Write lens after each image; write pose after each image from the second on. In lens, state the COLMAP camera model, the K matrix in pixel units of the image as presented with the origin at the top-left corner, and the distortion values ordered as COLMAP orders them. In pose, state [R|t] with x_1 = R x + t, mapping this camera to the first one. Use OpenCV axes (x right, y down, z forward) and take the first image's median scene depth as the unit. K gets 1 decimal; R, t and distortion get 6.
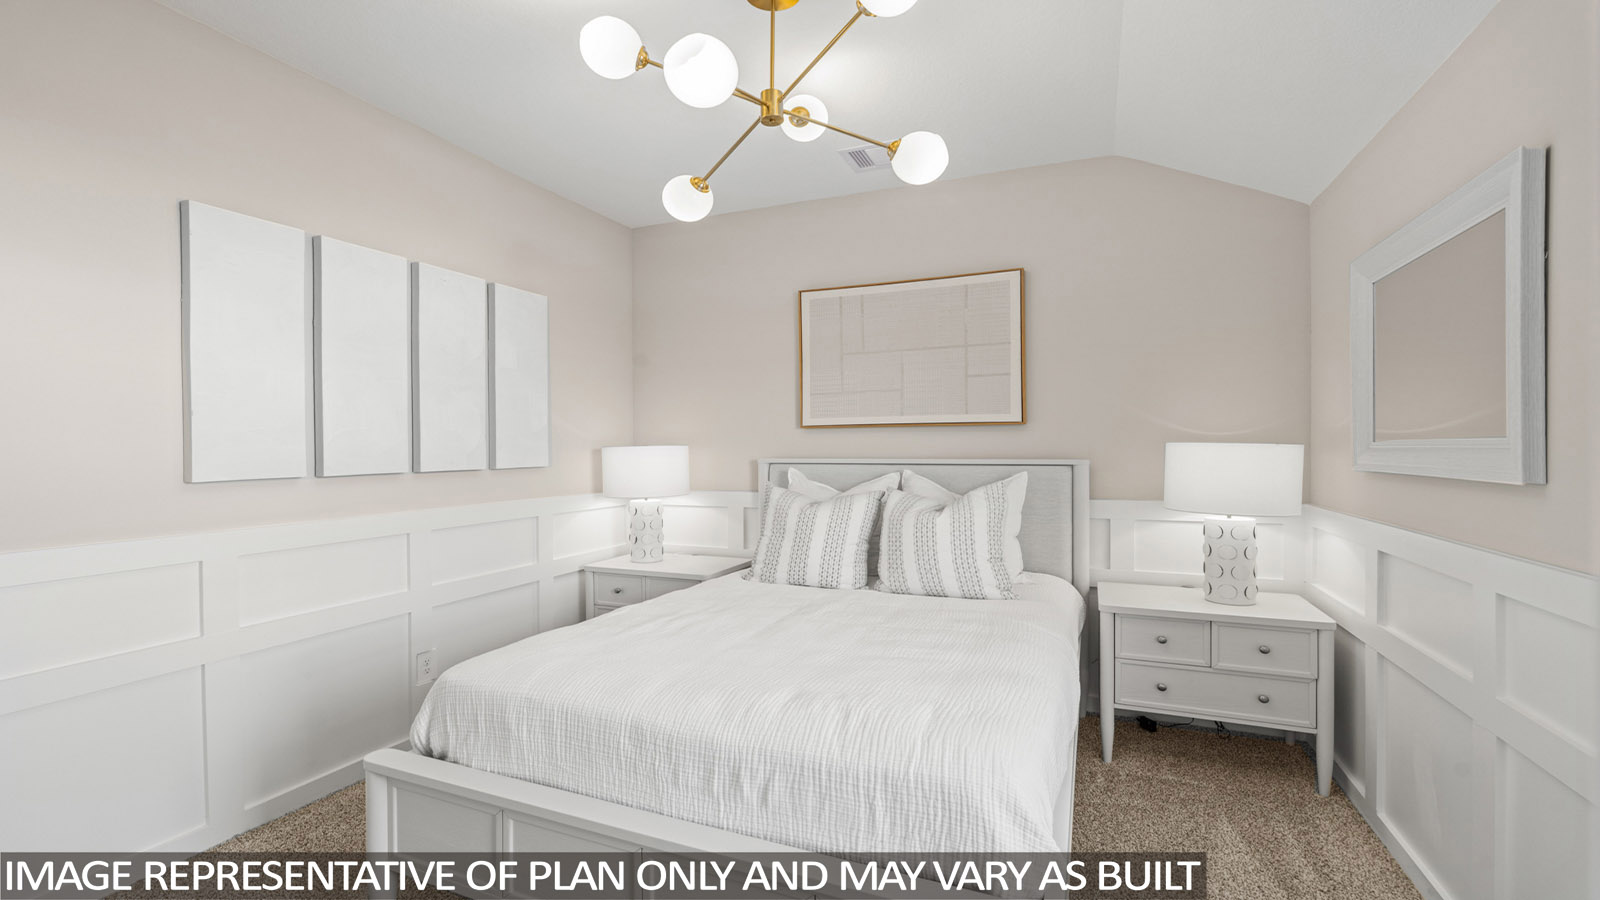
lens RADIAL K [[703.1, 0, 794.9], [0, 703.1, 453.5], [0, 0, 1]] dist [-0.000837, 0.000174]
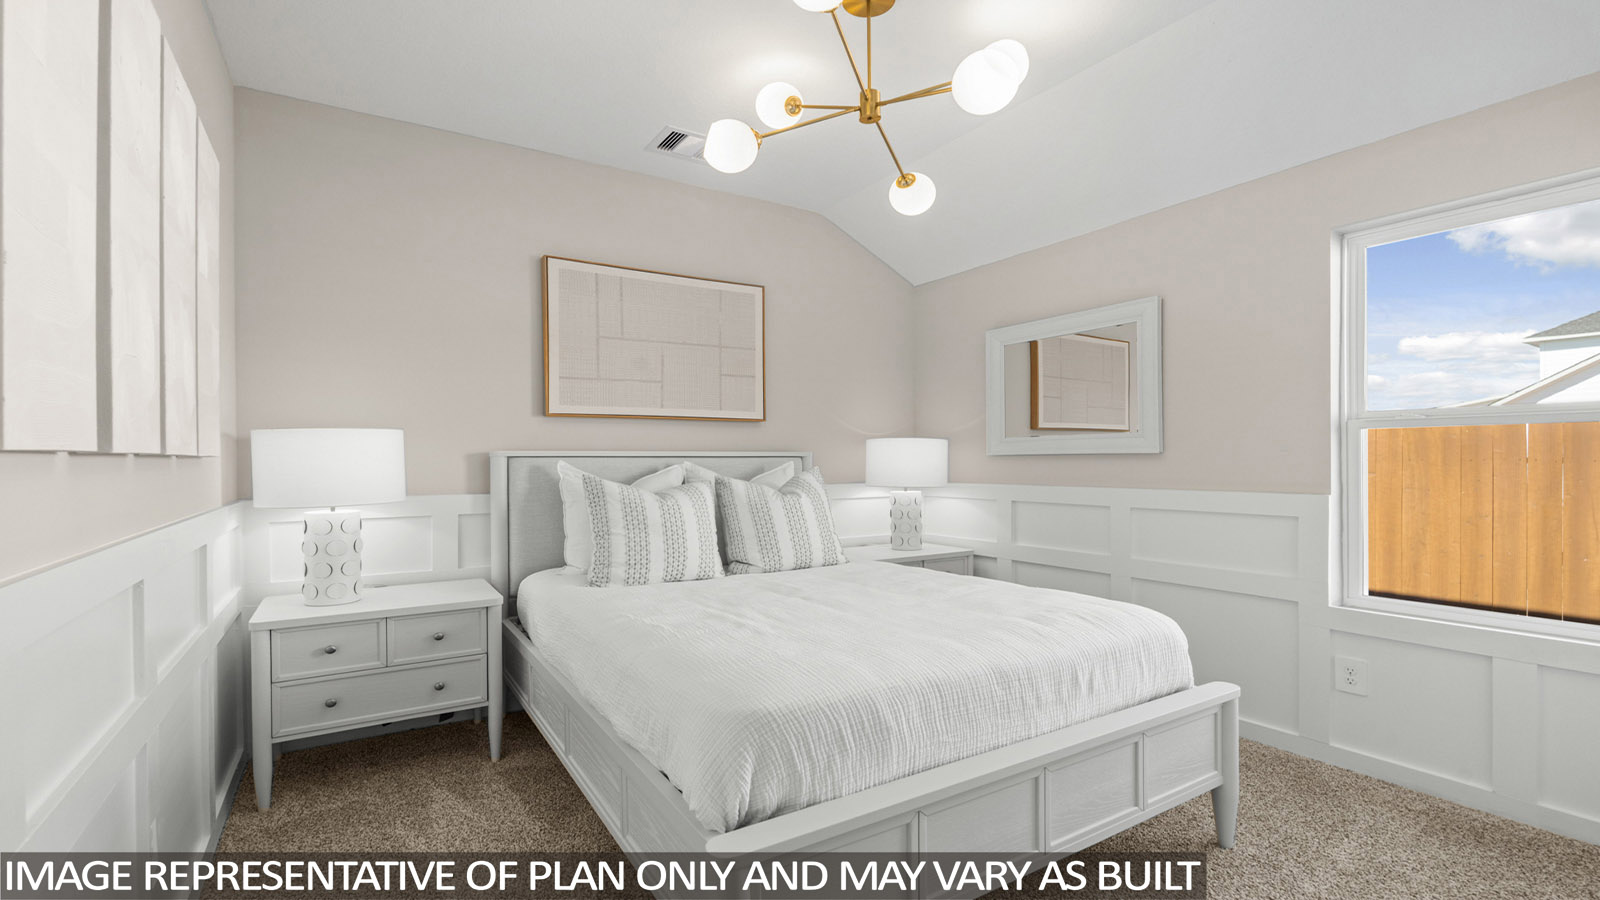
lens RADIAL K [[716.8, 0, 793.1], [0, 716.8, 454.7], [0, 0, 1]] dist [-0.013870, -0.000042]
pose [[0.568709, 0.010001, 0.822478, -0.723811], [0.010647, 0.999753, -0.019518, 0.042784], [-0.822470, 0.019857, 0.568462, 0.352535]]
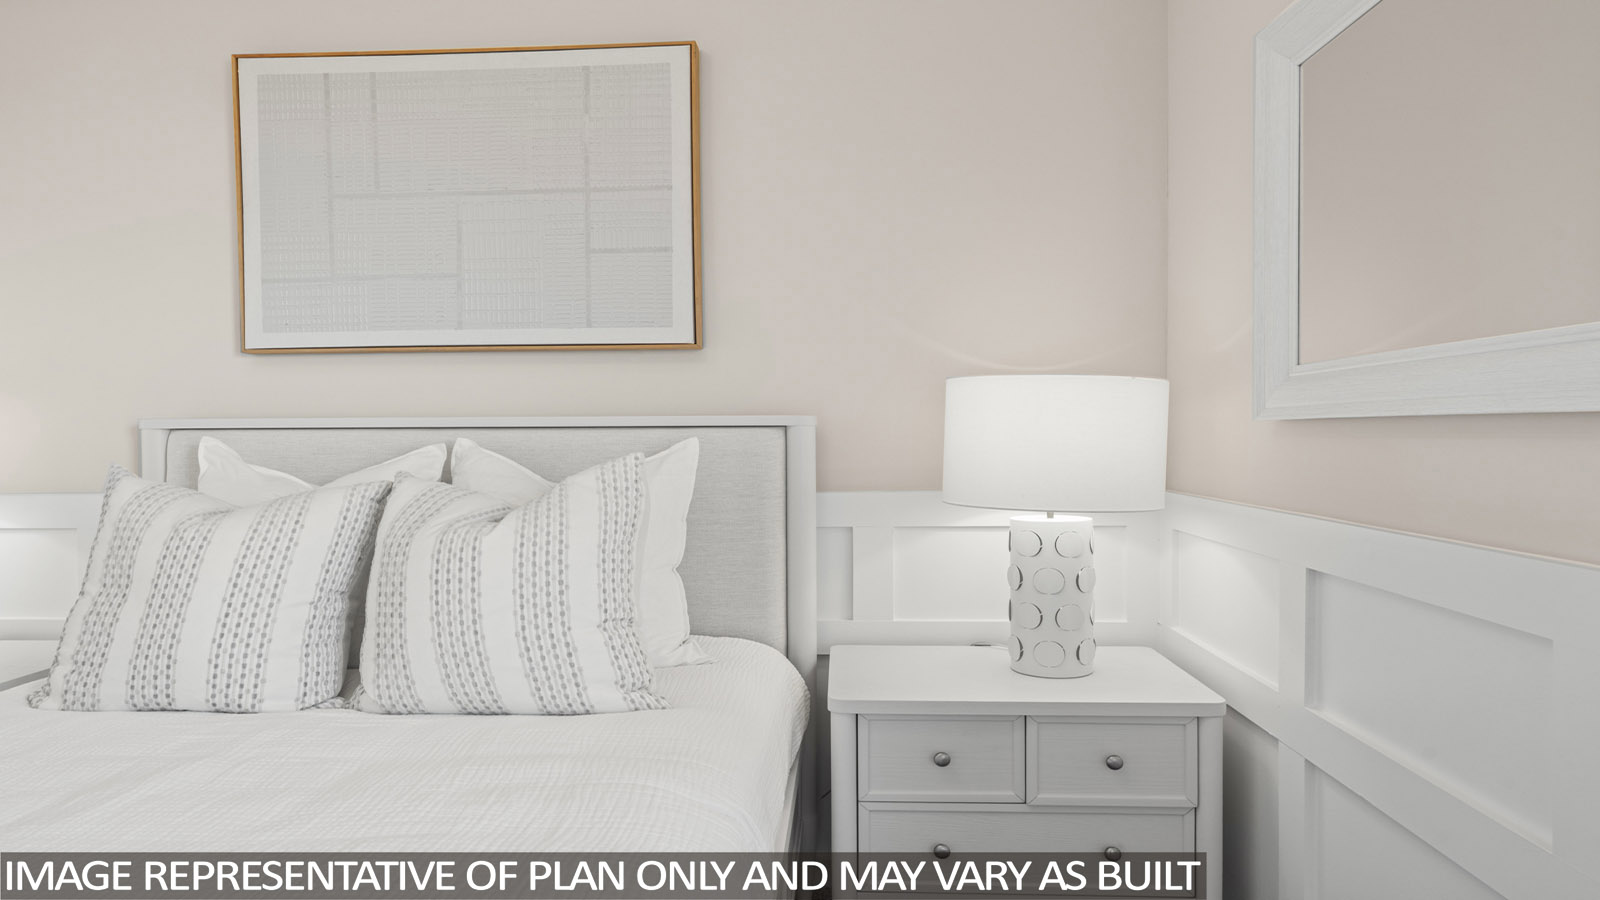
lens RADIAL K [[1025.6, 0, 800.0], [0, 1025.6, 450.0], [0, 0, 1]] dist [0.000924, -0.000355]
pose [[0.937764, -0.006380, 0.347214, 0.160386], [0.004023, 0.999964, 0.007509, 0.032639], [-0.347249, -0.005645, 0.937756, 0.322036]]
